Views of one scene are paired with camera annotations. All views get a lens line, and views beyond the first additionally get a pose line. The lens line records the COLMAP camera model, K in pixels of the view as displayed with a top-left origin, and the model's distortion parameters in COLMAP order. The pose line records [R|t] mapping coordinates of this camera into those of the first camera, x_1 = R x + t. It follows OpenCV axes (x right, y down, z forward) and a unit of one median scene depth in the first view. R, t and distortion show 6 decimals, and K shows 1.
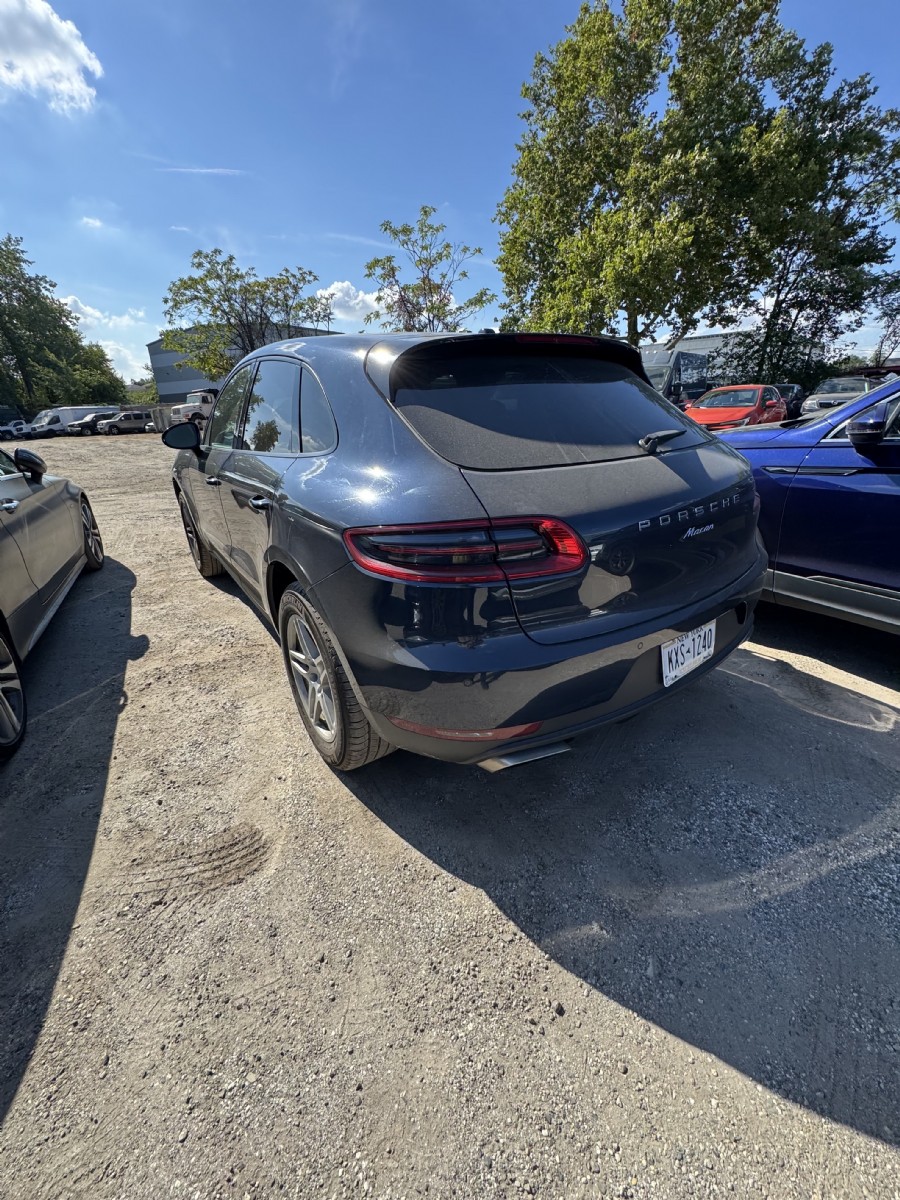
lens RADIAL K [[475.5, 0, 450.0], [0, 475.5, 600.0], [0, 0, 1]] dist [-0.004426, 0.000233]
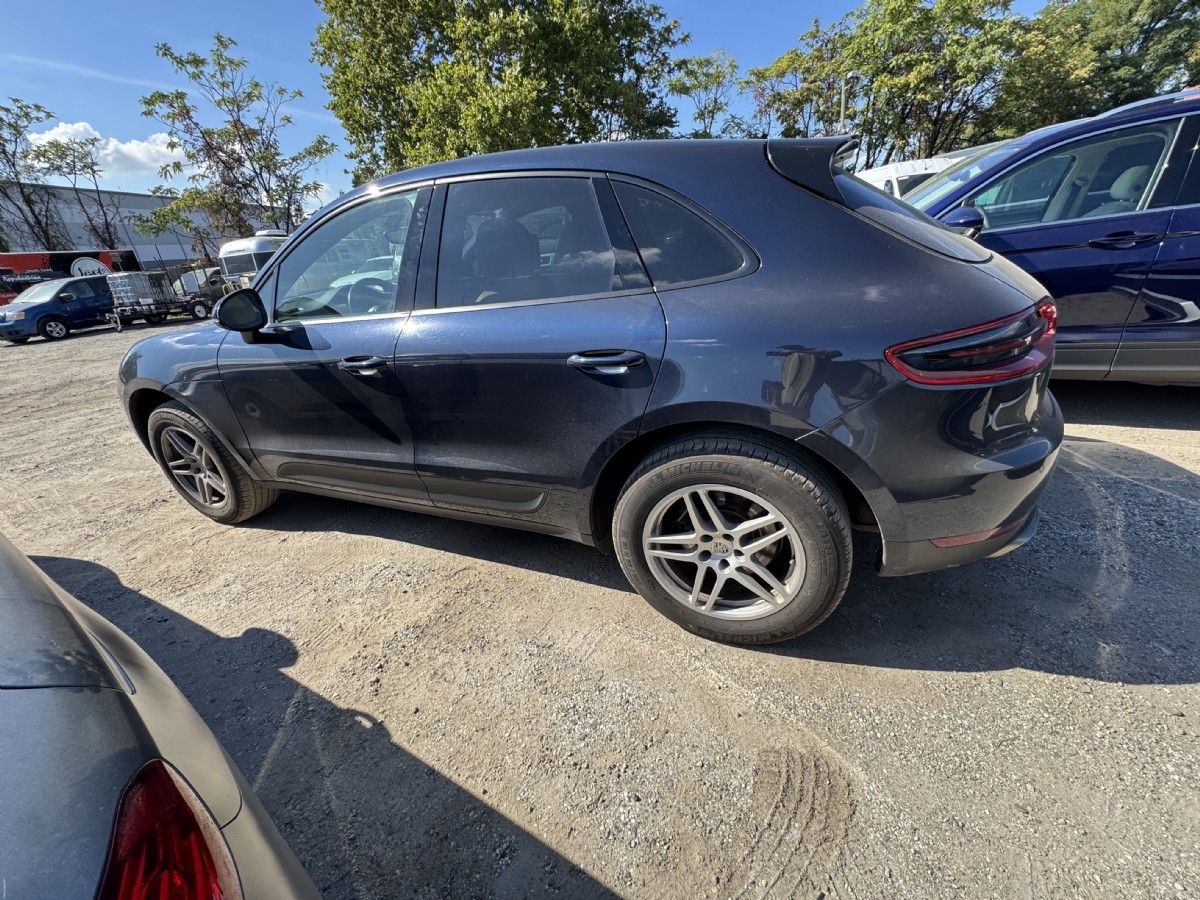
lens RADIAL K [[475.5, 0, 600.0], [0, 475.5, 450.0], [0, 0, 1]] dist [-0.004426, 0.000233]
pose [[0.849769, -0.262882, 0.456932, -0.061590], [0.266012, 0.962172, 0.058846, -0.008985], [-0.455116, 0.071544, 0.887553, 0.026841]]
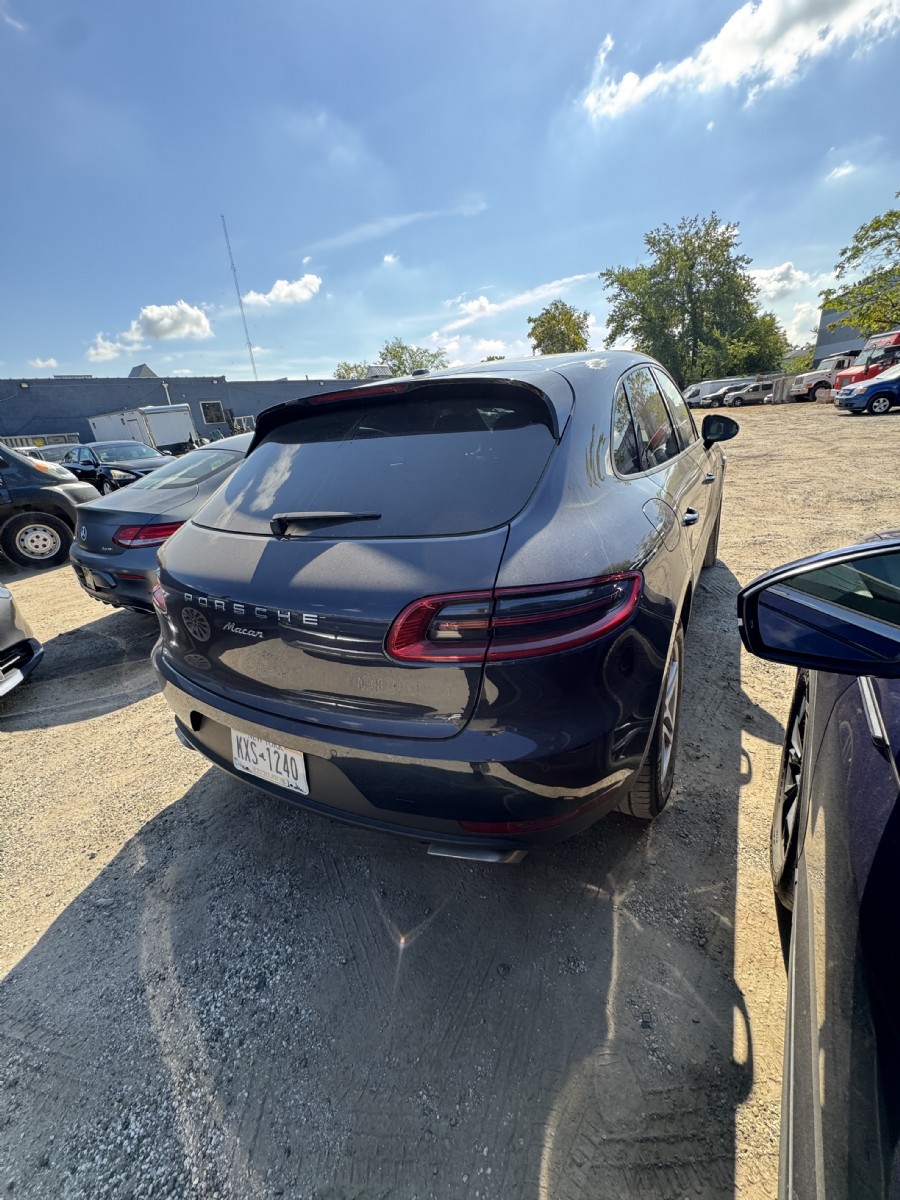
lens RADIAL K [[475.5, 0, 450.0], [0, 475.5, 600.0], [0, 0, 1]] dist [-0.004426, 0.000233]
pose [[0.417447, 0.328792, -0.847133, 0.084482], [-0.279061, 0.933582, 0.224830, -0.030082], [0.864790, 0.142547, 0.481475, 0.053688]]
